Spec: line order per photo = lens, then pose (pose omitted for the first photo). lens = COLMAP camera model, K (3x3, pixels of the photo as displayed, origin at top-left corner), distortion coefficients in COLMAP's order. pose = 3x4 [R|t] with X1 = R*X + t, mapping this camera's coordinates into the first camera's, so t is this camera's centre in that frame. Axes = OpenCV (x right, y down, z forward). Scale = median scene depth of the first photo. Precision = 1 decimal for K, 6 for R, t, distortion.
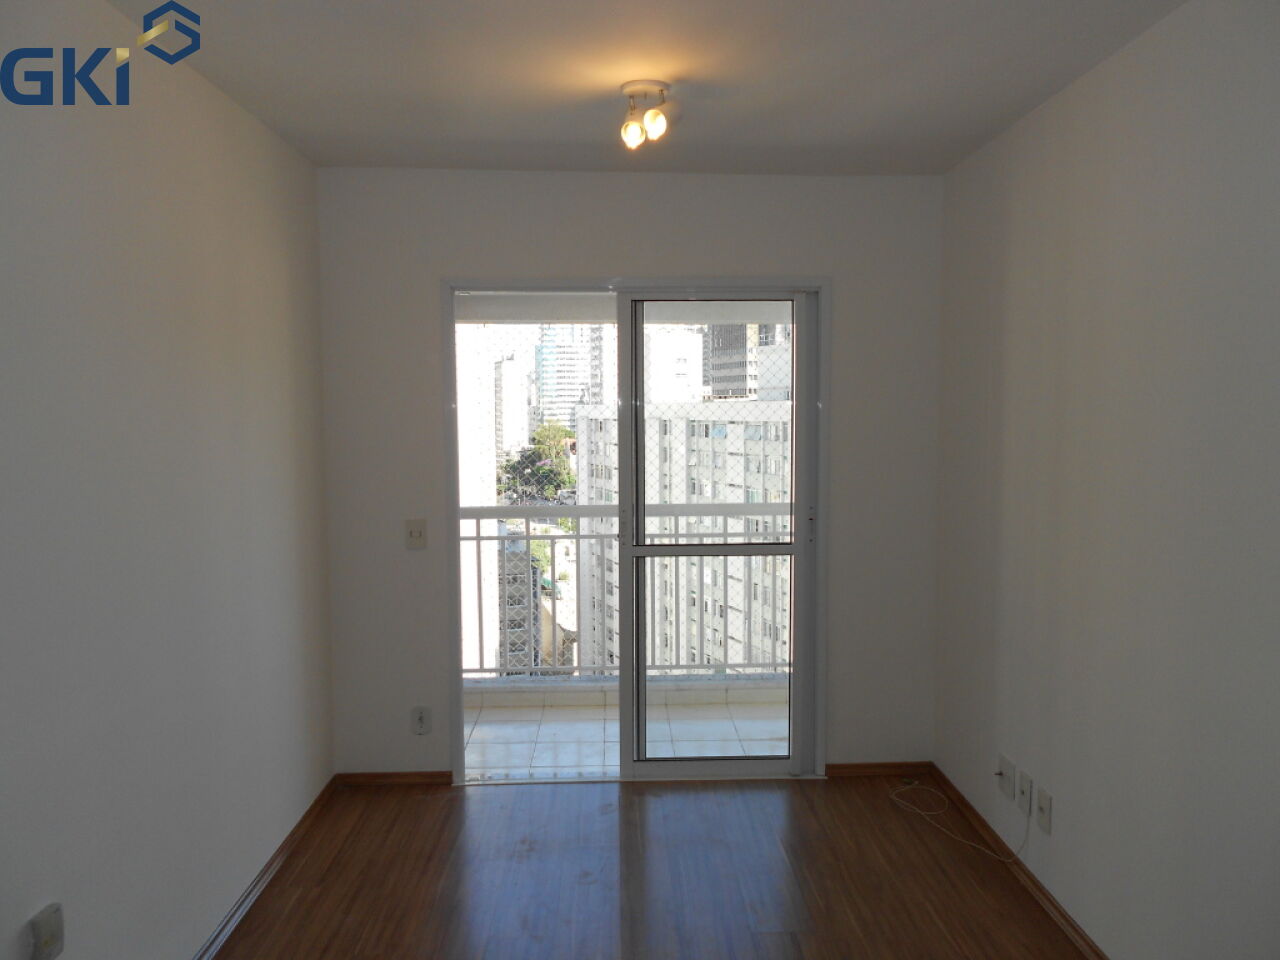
lens RADIAL K [[963.3, 0, 640.0], [0, 963.3, 480.0], [0, 0, 1]] dist [-0.004840, -0.005319]
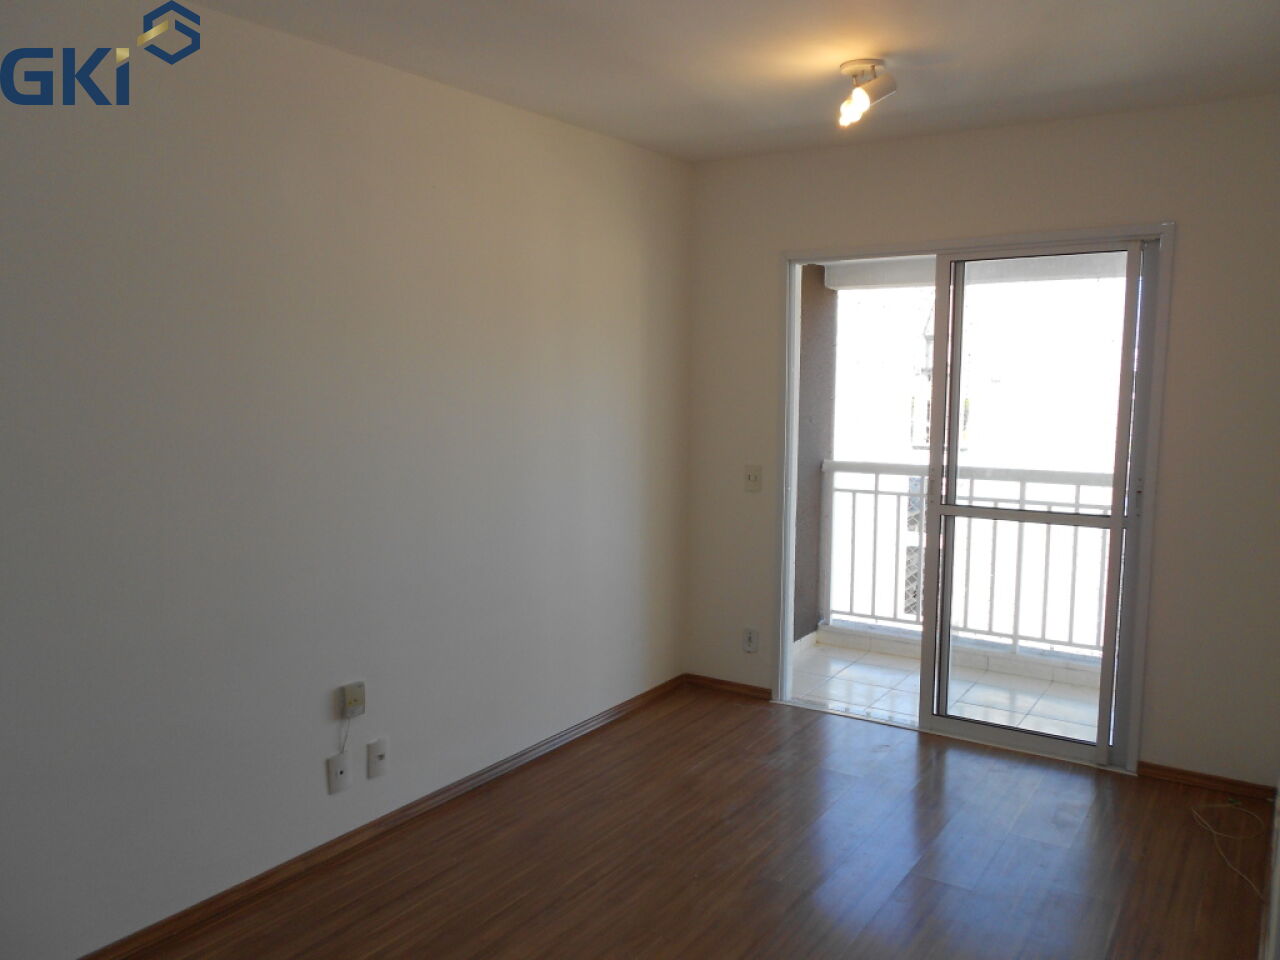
lens RADIAL K [[963.3, 0, 640.0], [0, 963.3, 480.0], [0, 0, 1]] dist [-0.004840, -0.005319]
pose [[0.812799, 0.067613, -0.578607, 0.315912], [-0.043402, 0.997510, 0.055595, -0.000568], [0.580925, -0.020075, 0.813709, -0.010473]]
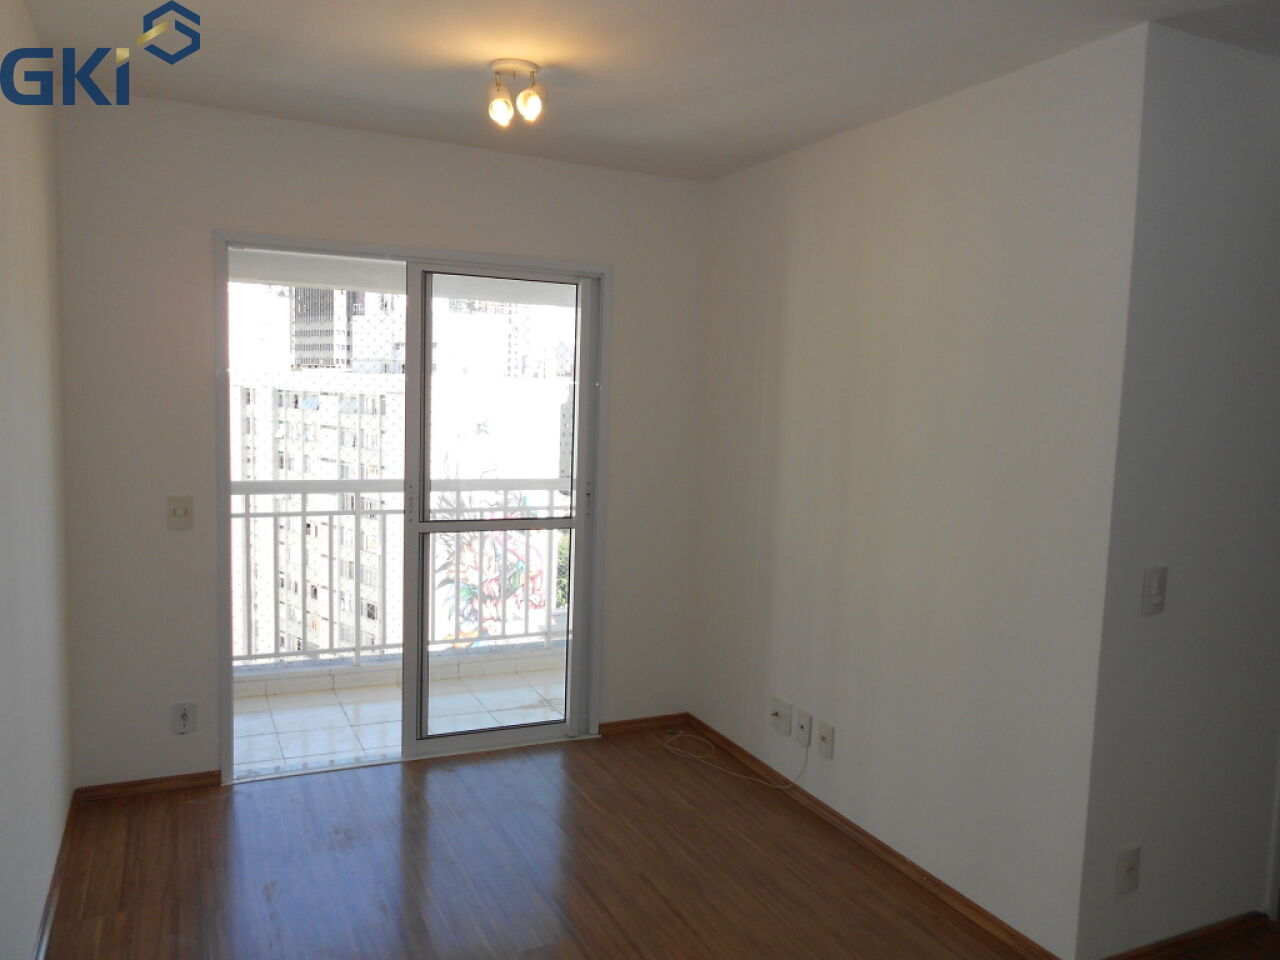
lens RADIAL K [[971.6, 0, 625.5], [0, 971.6, 477.2], [0, 0, 1]] dist [-0.001018, 0.005514]
pose [[0.920240, 0.003069, 0.391343, -0.199576], [-0.011914, 0.999725, 0.020176, 0.000489], [-0.391174, -0.023229, 0.920024, 0.005460]]
